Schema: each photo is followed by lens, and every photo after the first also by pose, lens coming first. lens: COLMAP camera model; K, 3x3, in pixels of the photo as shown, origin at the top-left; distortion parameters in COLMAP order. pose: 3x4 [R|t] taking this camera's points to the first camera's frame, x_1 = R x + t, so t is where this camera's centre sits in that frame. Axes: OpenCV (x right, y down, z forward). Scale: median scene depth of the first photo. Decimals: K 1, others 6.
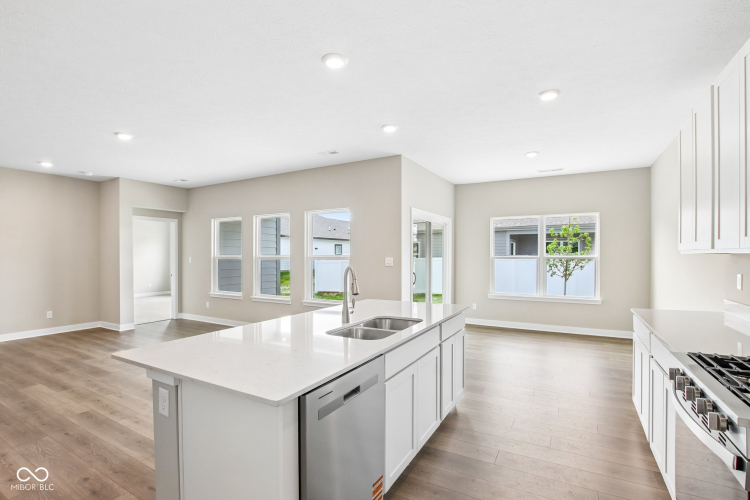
lens RADIAL K [[347.8, 0, 379.0], [0, 347.8, 255.0], [0, 0, 1]] dist [-0.030032, 0.000081]
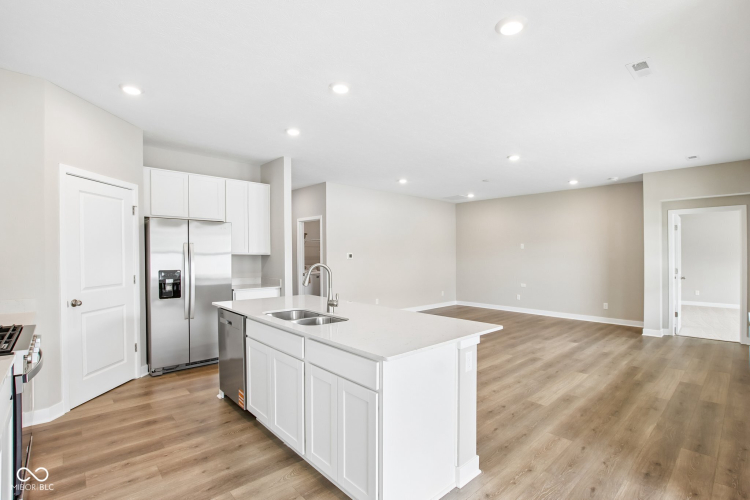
lens RADIAL K [[348.5, 0, 377.6], [0, 348.5, 249.5], [0, 0, 1]] dist [-0.023204, 0.000351]
pose [[-0.317529, -0.015105, -0.948128, 0.387757], [0.001584, 0.999863, -0.016459, -0.000117], [0.948247, -0.006728, -0.317461, 0.601385]]
